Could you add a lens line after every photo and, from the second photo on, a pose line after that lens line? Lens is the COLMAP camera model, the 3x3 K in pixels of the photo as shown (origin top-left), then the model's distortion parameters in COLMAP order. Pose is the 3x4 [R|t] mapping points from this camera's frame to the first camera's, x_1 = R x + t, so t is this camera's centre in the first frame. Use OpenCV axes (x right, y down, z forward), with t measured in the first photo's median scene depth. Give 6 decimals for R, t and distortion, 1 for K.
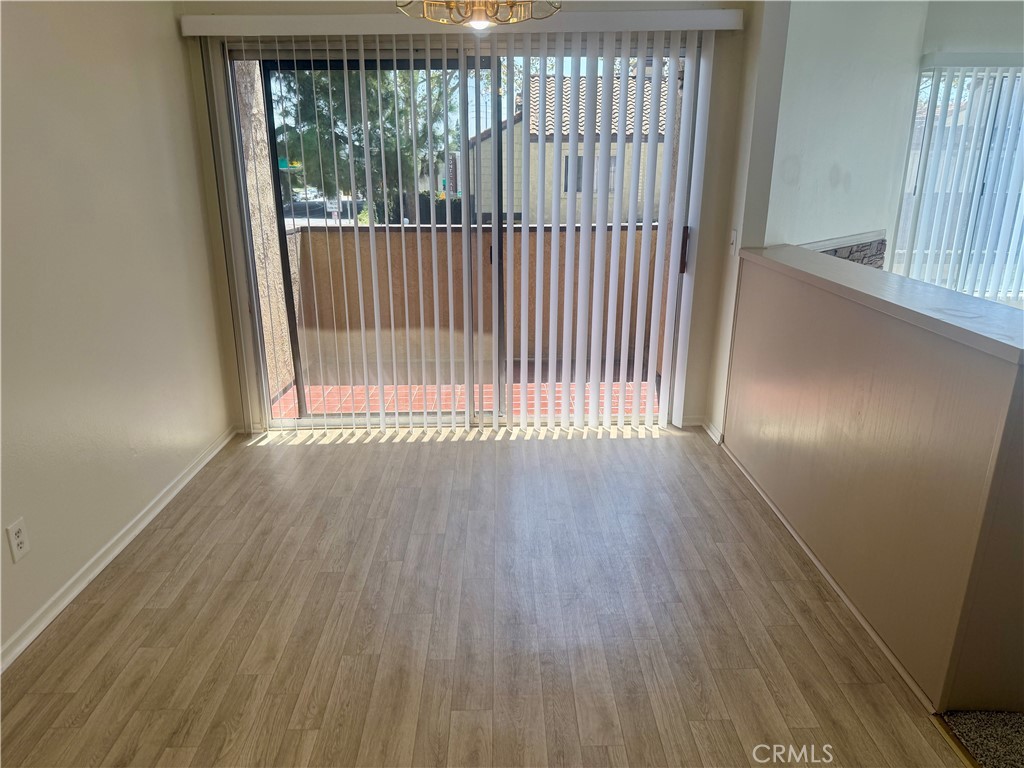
lens RADIAL K [[729.0, 0, 516.0], [0, 729.0, 399.2], [0, 0, 1]] dist [-0.000592, -0.012167]
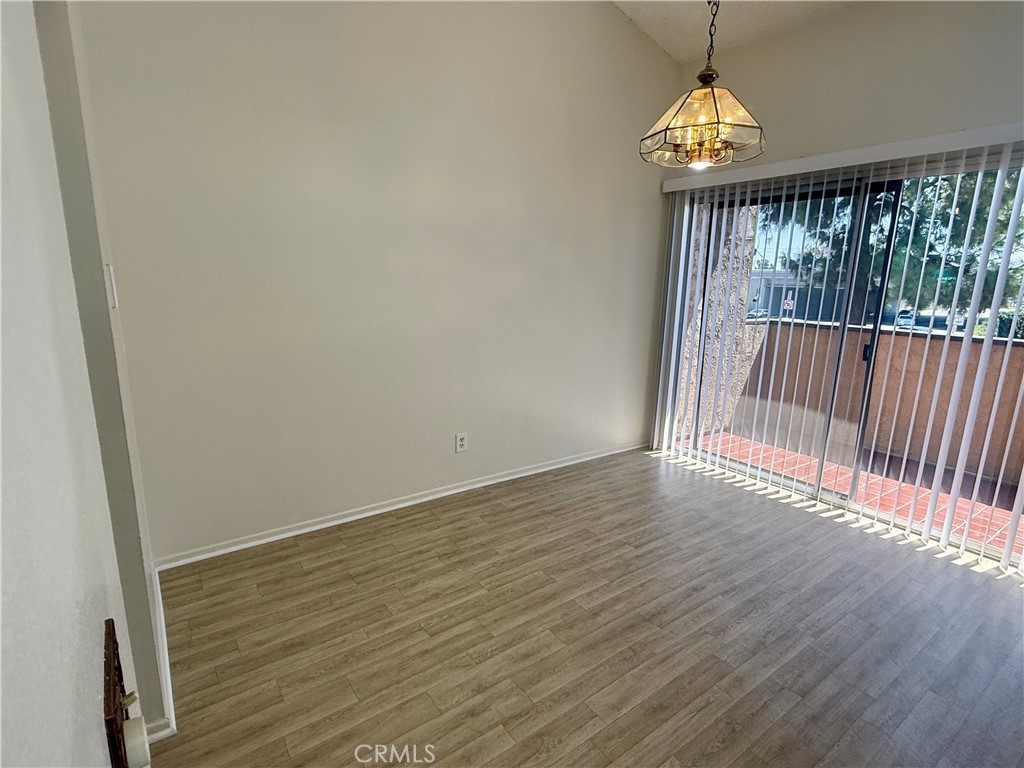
lens RADIAL K [[531.6, 0, 497.6], [0, 531.6, 373.9], [0, 0, 1]] dist [0.013036, -0.001058]
pose [[0.554879, 0.173384, -0.813663, 0.321604], [-0.282364, 0.959234, 0.011845, -0.021234], [0.782547, 0.223176, 0.581216, 0.099807]]
